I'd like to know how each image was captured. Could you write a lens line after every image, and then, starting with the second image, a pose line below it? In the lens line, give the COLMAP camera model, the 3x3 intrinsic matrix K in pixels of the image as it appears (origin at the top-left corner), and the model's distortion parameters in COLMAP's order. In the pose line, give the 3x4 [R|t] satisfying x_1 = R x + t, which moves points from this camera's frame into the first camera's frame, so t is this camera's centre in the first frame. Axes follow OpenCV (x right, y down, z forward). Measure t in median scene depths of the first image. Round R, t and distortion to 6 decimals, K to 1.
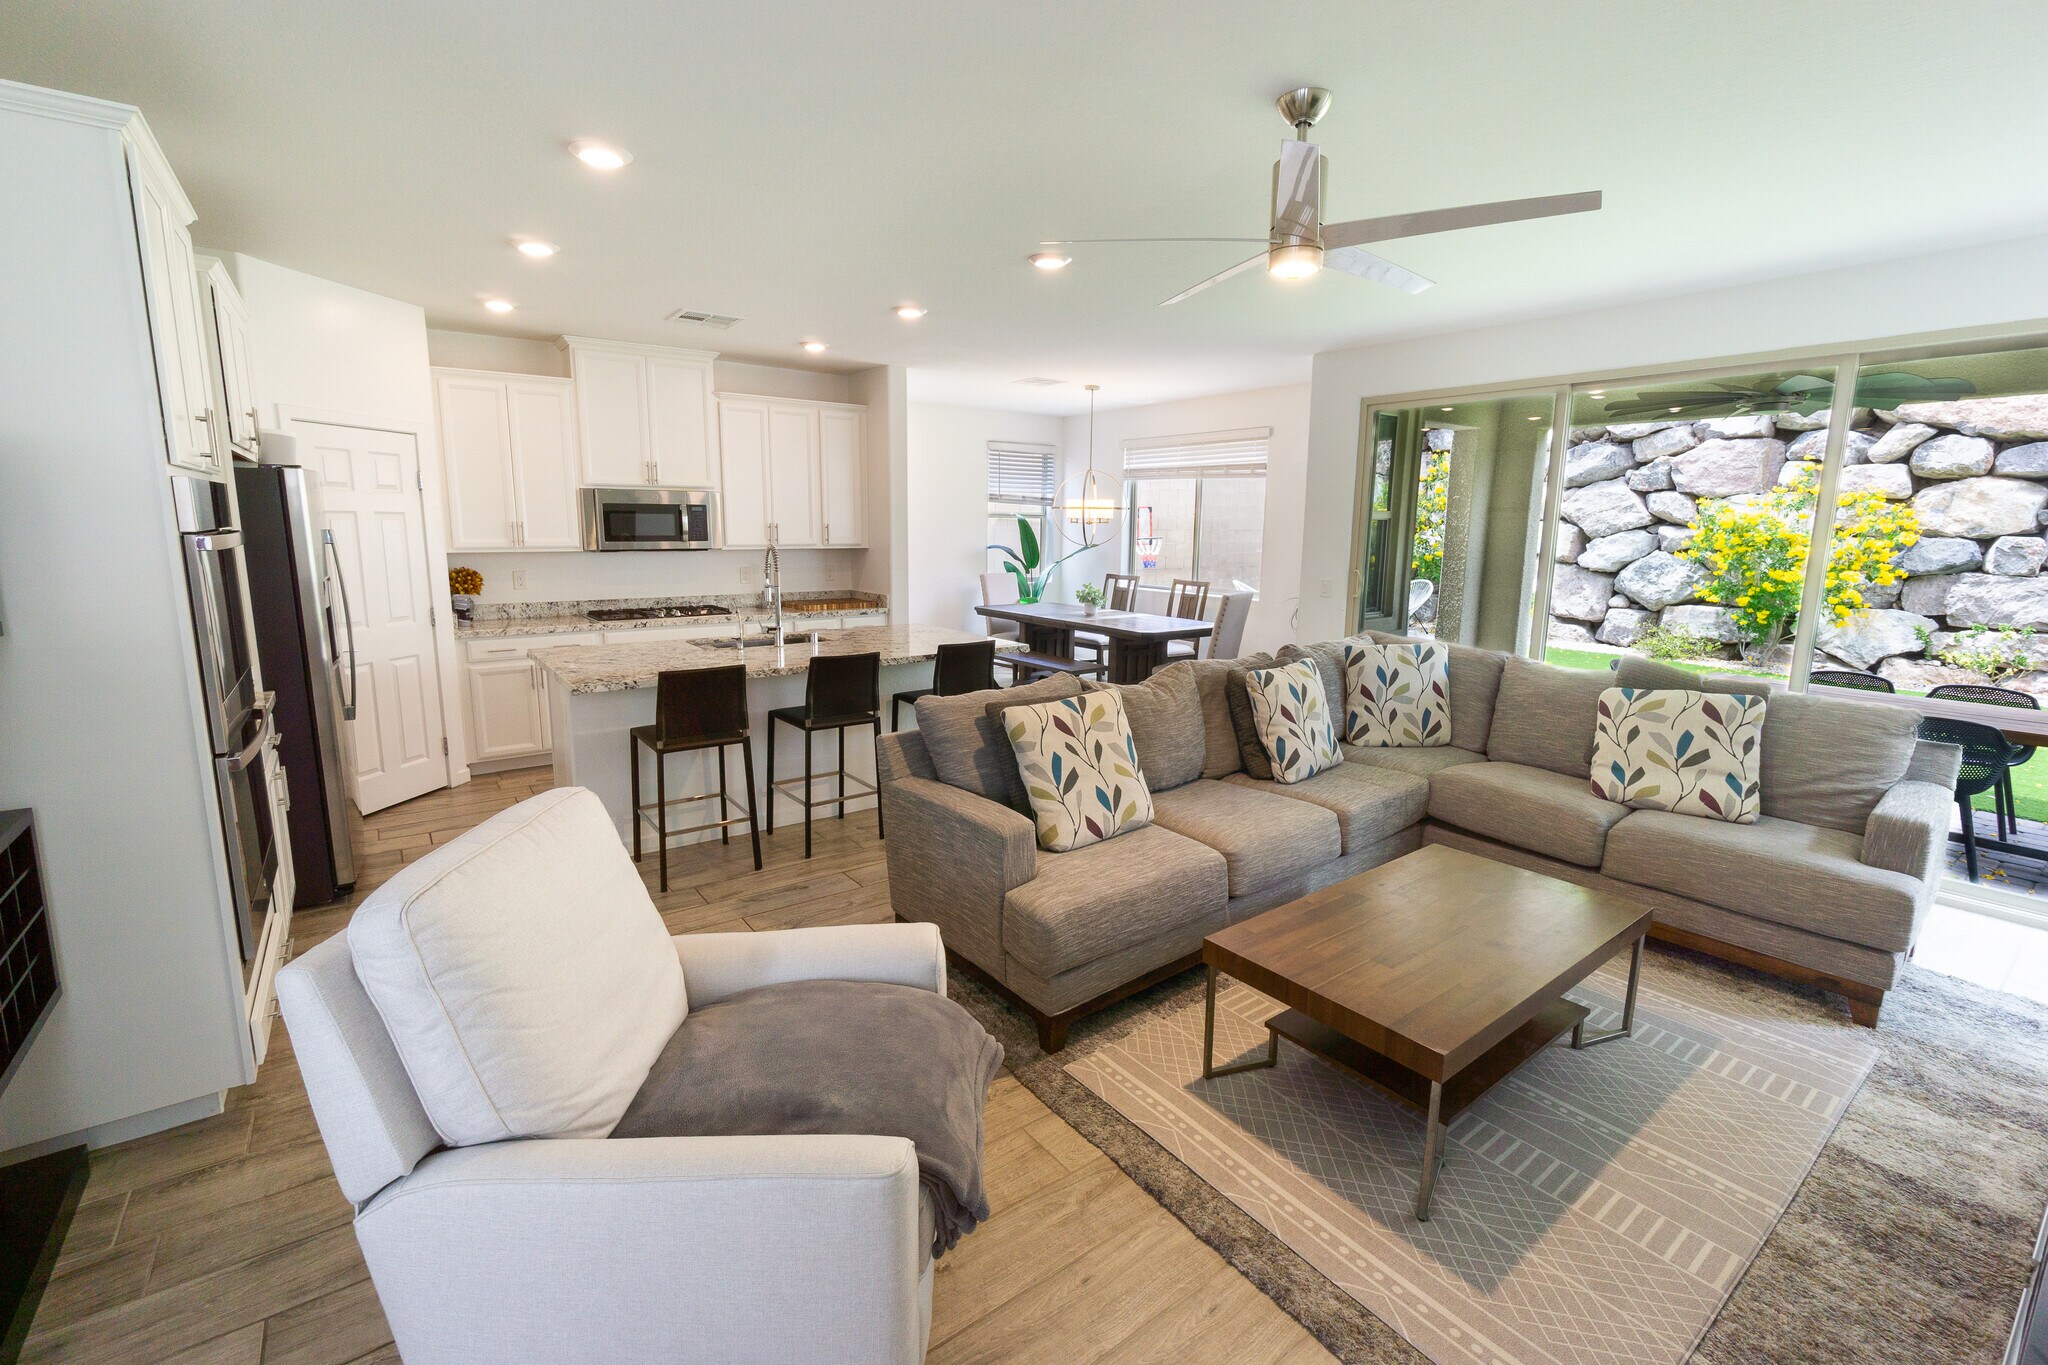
lens RADIAL K [[879.8, 0, 1020.4], [0, 879.8, 656.9], [0, 0, 1]] dist [-0.000263, 0.000036]
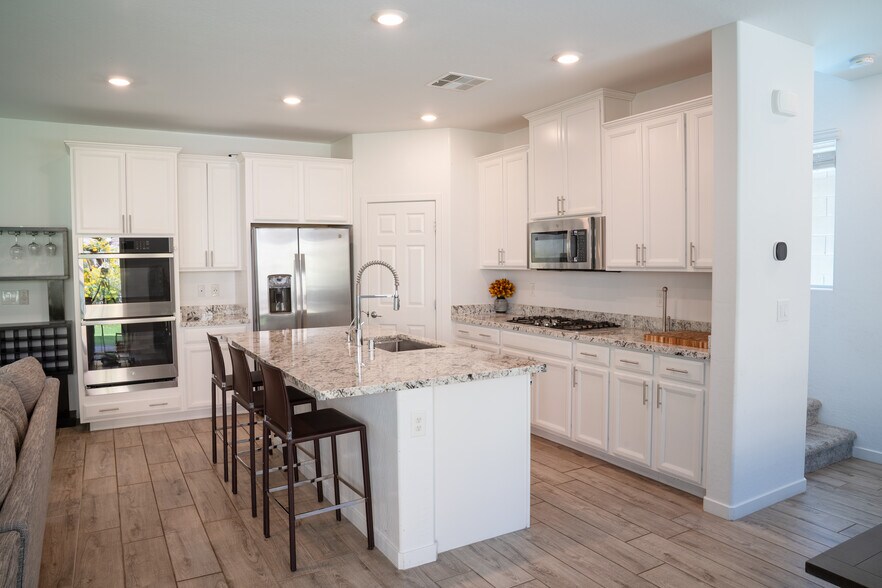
lens RADIAL K [[624.4, 0, 441.0], [0, 624.4, 294.0], [0, 0, 1]] dist [0.000800, 0.004040]
pose [[-0.090381, 0.035872, -0.995261, 0.416406], [-0.156630, 0.986402, 0.049776, -0.100224], [0.983513, 0.160387, -0.083533, 0.863876]]
